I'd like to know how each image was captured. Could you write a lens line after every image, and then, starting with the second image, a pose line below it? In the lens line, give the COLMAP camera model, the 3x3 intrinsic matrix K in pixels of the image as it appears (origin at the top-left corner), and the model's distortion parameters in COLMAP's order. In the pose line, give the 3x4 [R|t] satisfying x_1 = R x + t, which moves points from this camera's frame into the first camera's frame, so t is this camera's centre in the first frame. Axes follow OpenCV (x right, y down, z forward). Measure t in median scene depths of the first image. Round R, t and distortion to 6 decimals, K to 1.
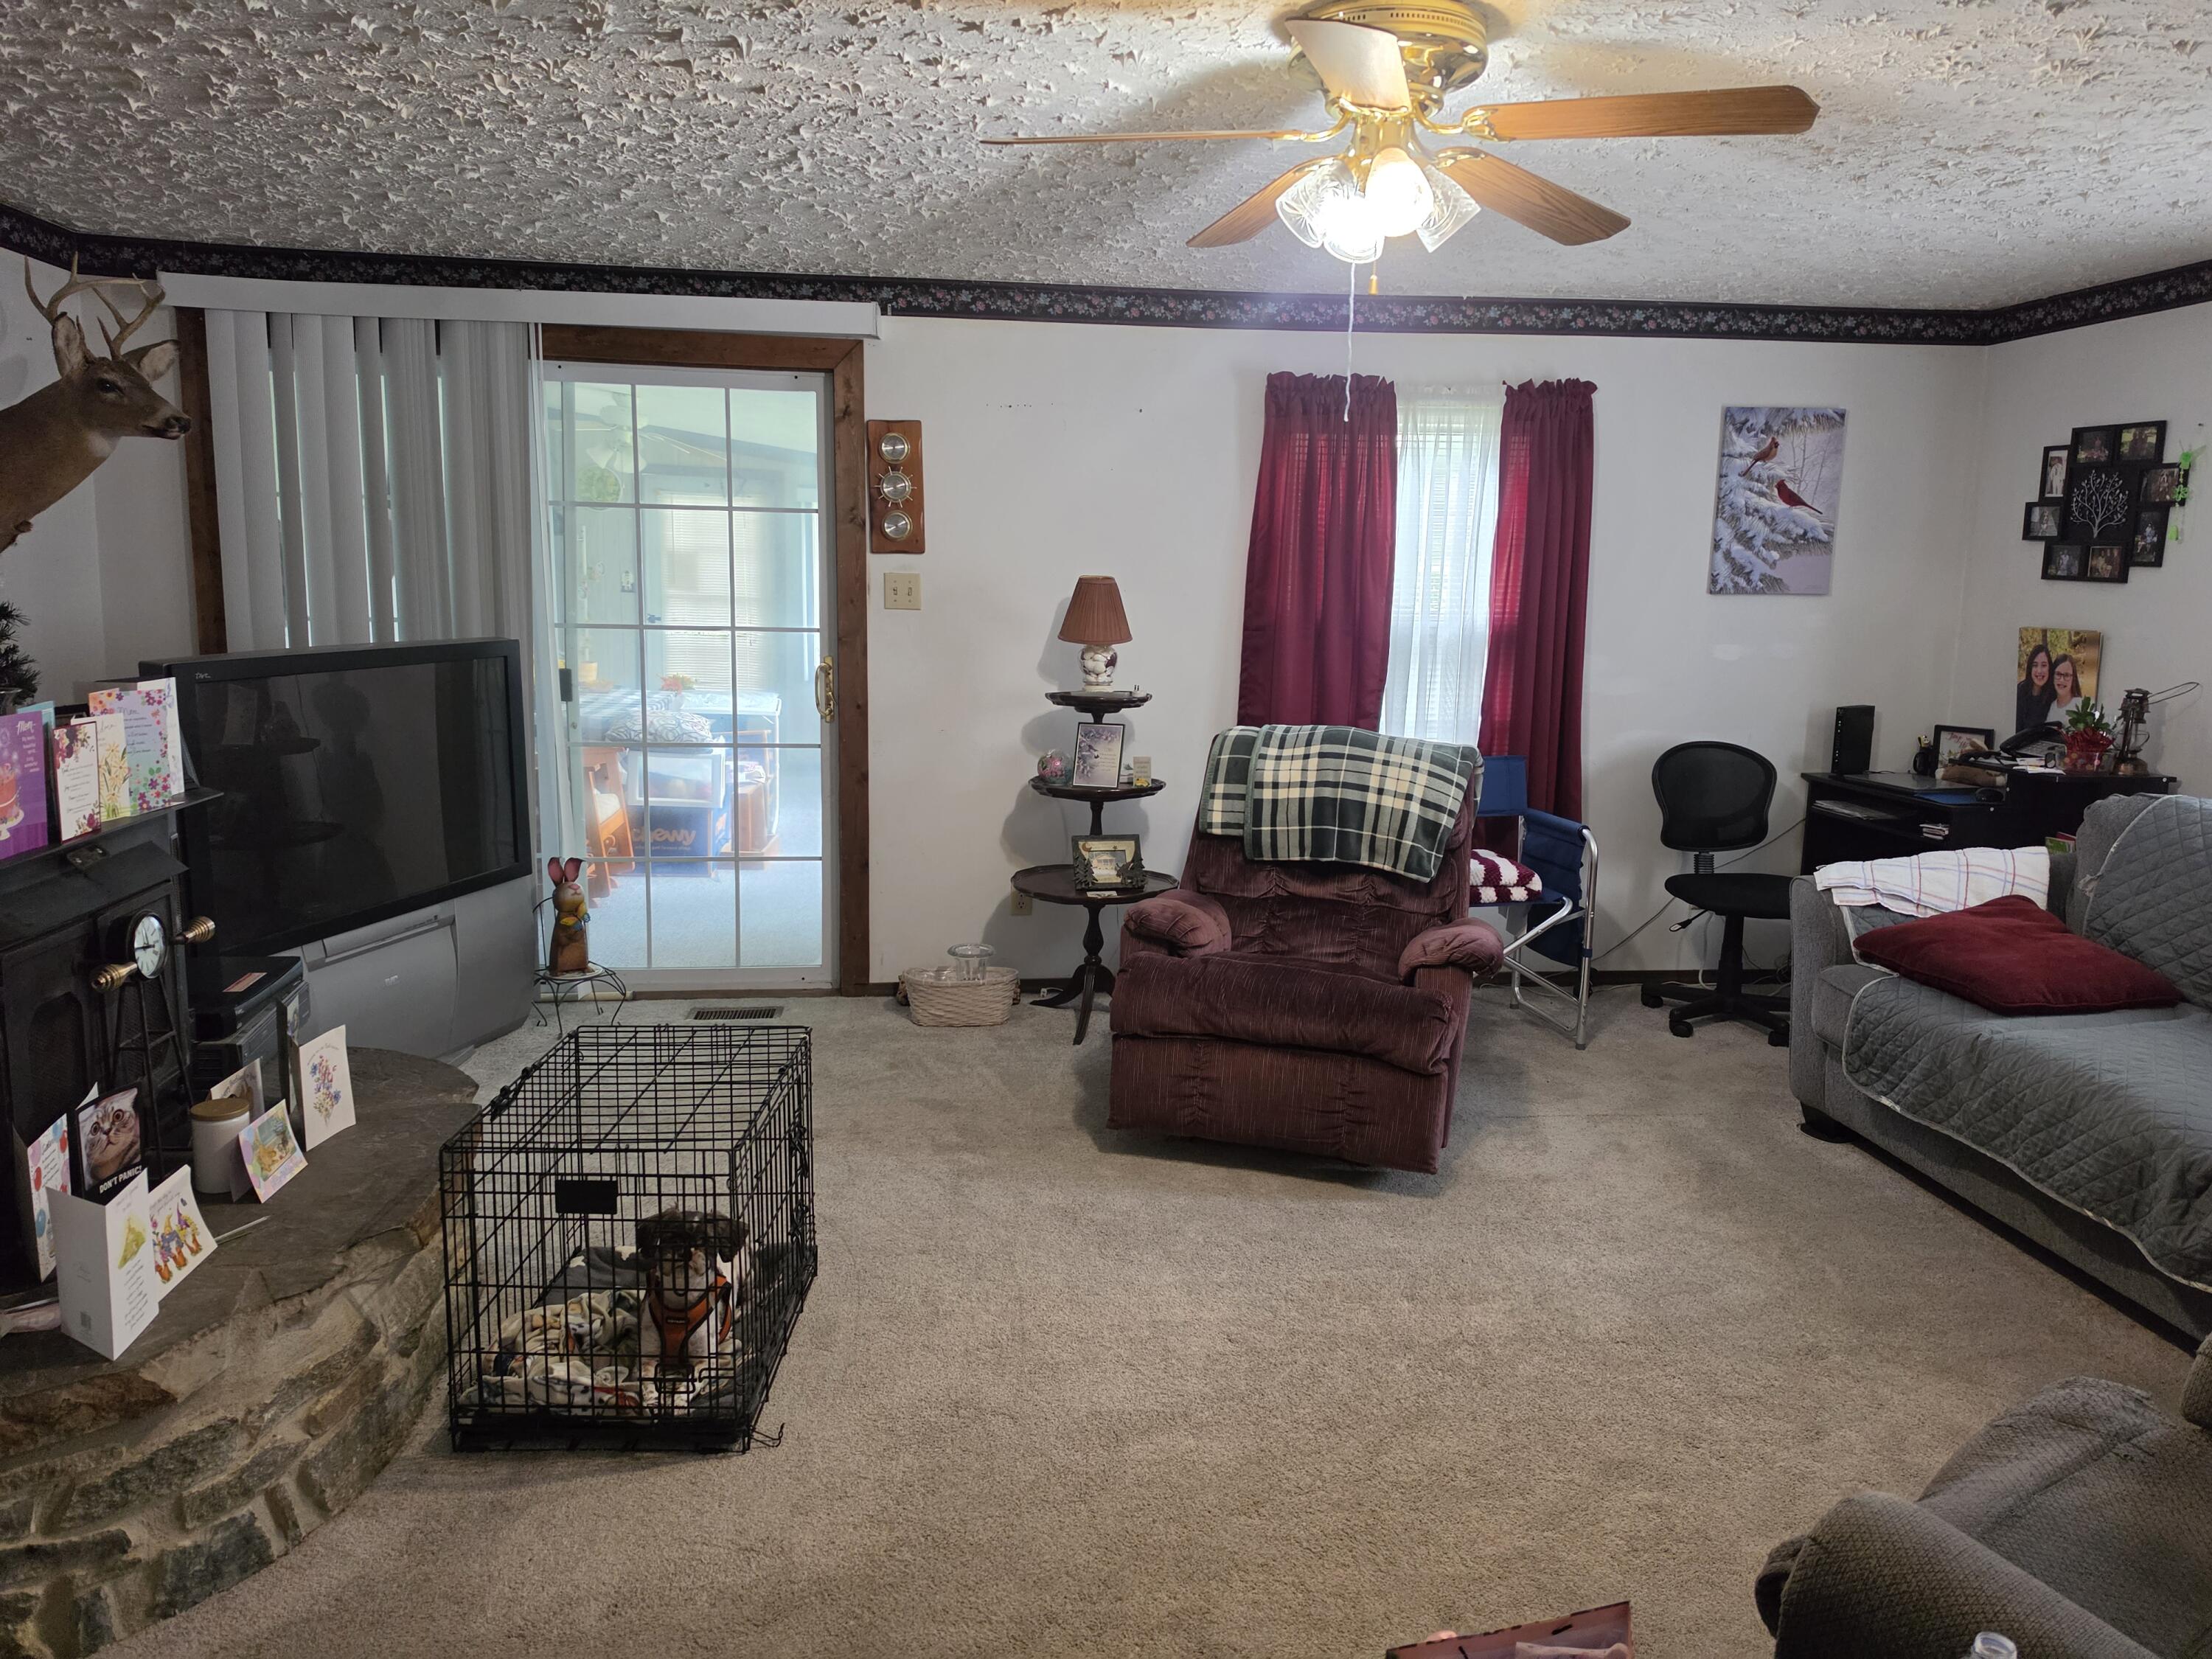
lens RADIAL K [[1509.2, 0, 1101.8], [0, 1509.2, 864.3], [0, 0, 1]] dist [0.006772, -0.046497]
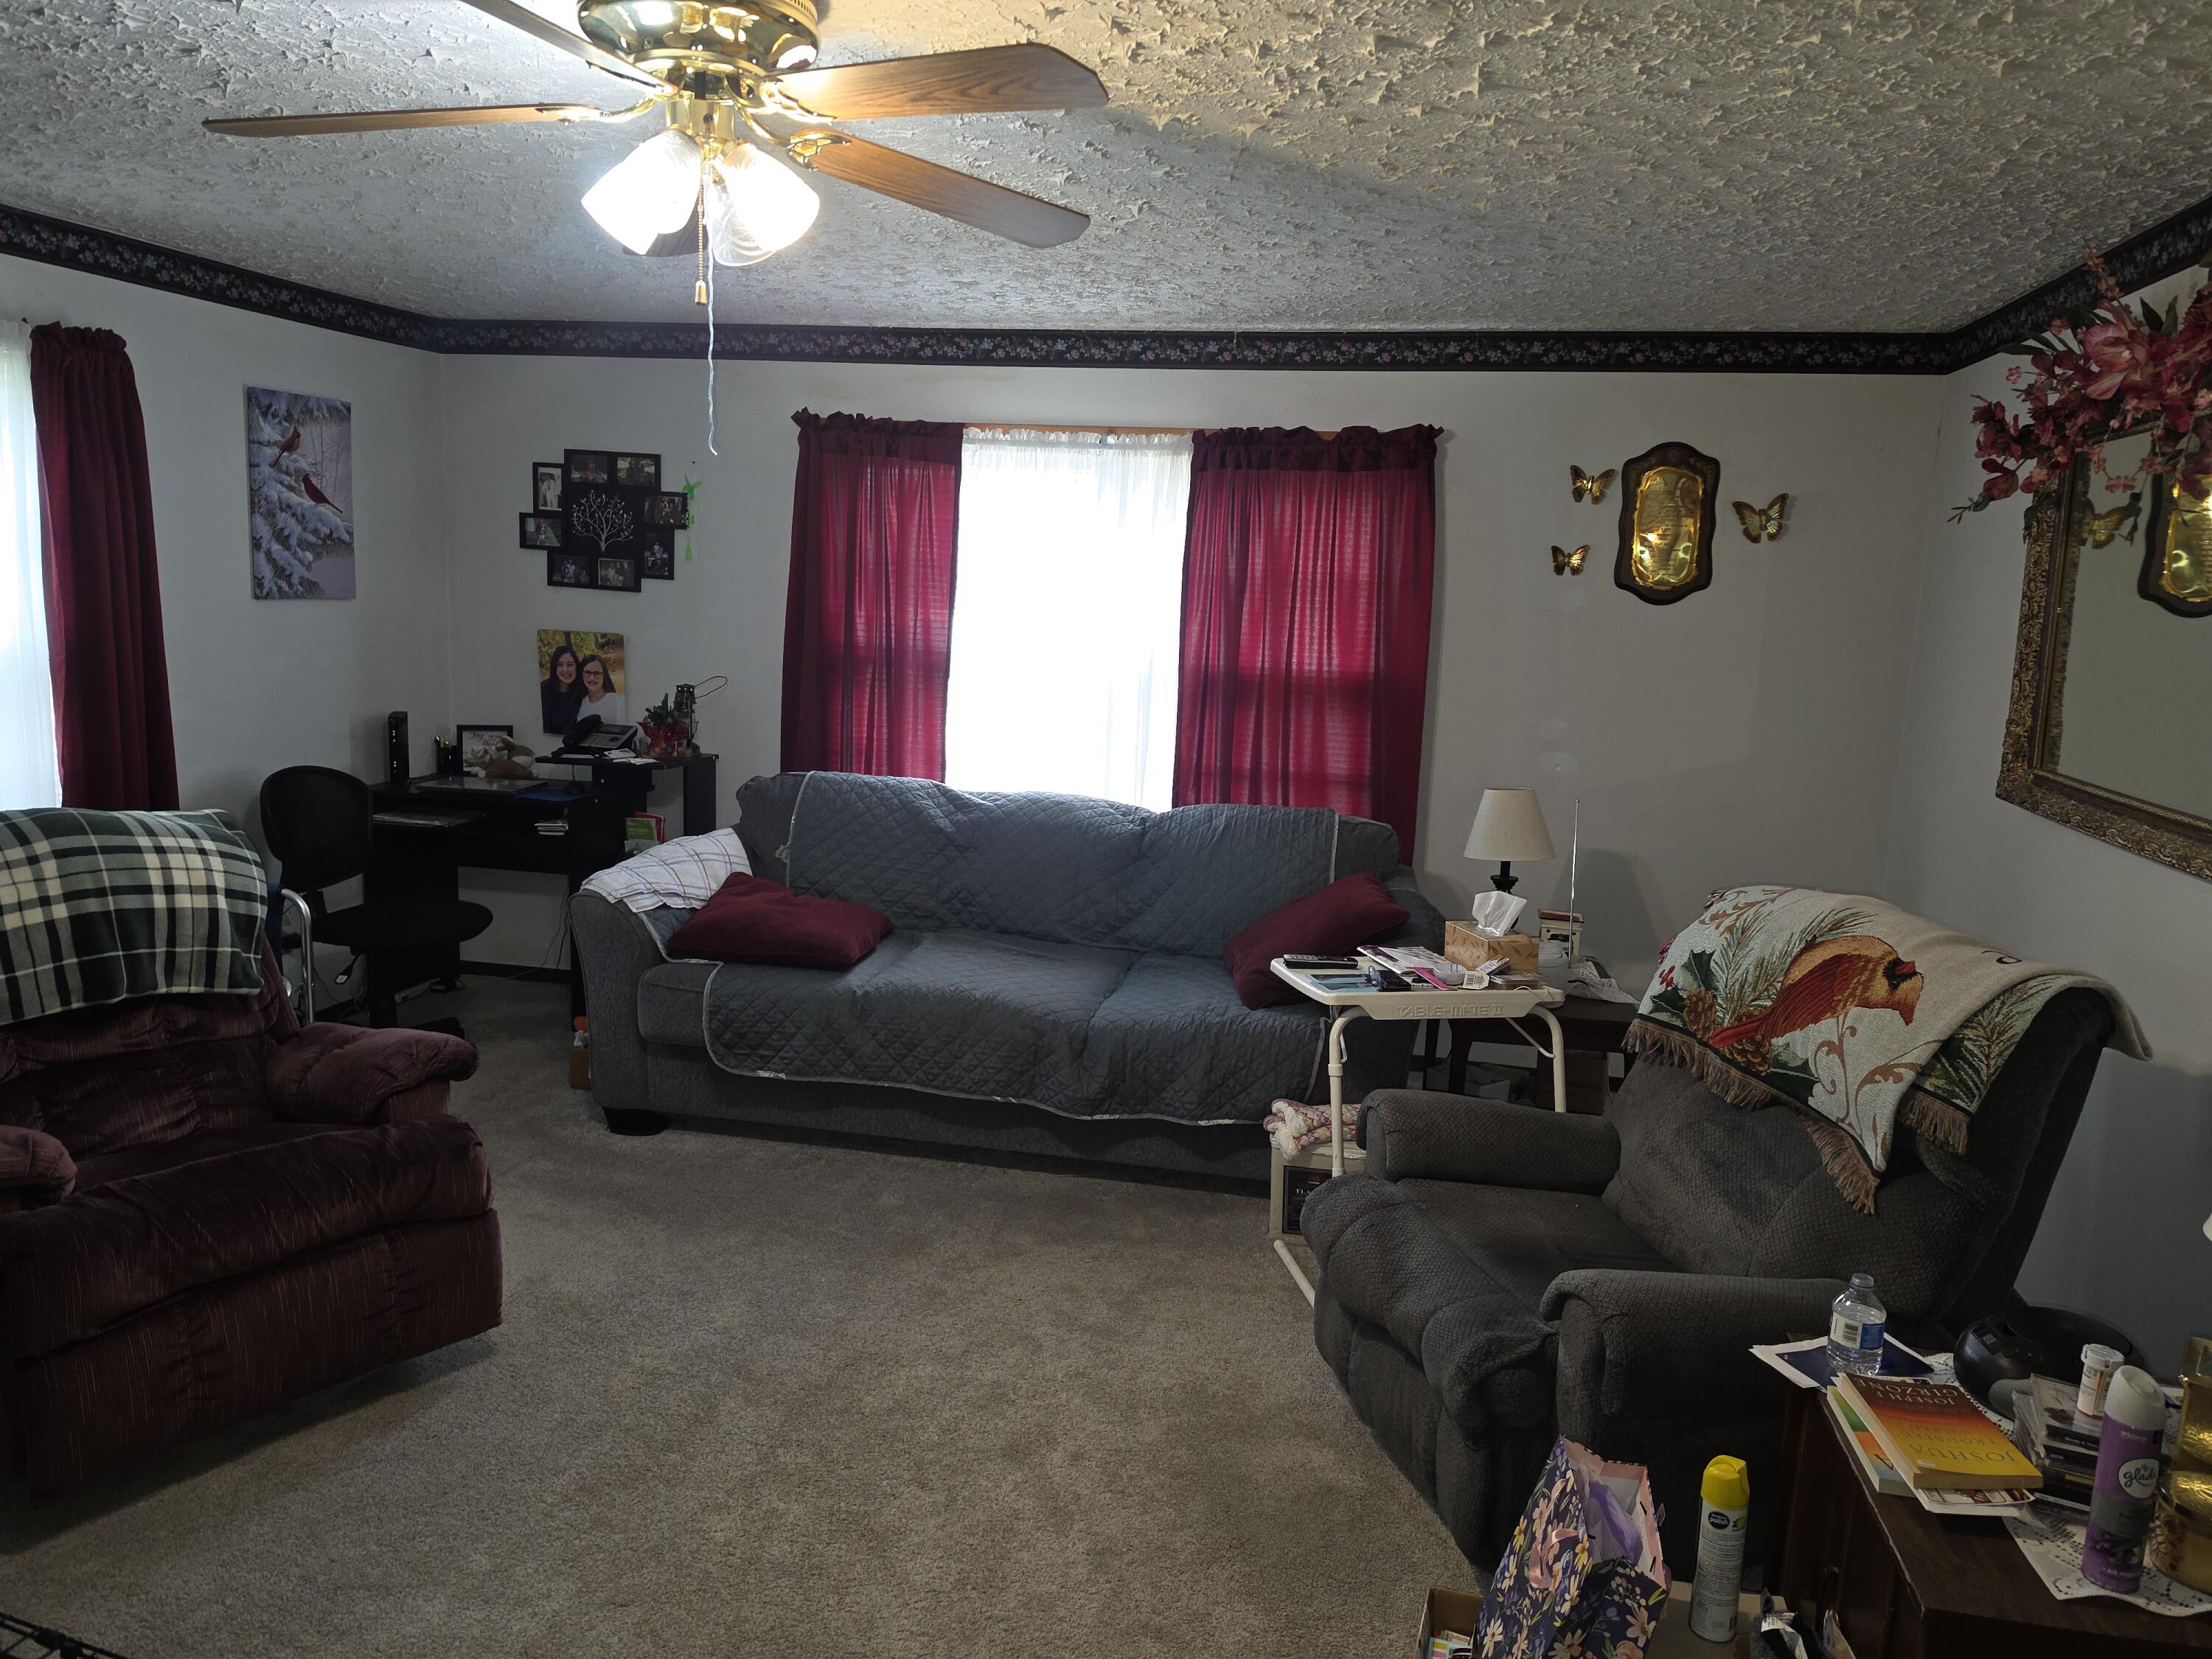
lens RADIAL K [[1496.9, 0, 1106.0], [0, 1496.9, 829.5], [0, 0, 1]] dist [0.078490, -0.137181]
pose [[0.291999, -0.151108, 0.944406, -0.325492], [0.143403, 0.983195, 0.112976, -0.083414], [-0.945607, 0.102442, 0.308761, 0.302939]]
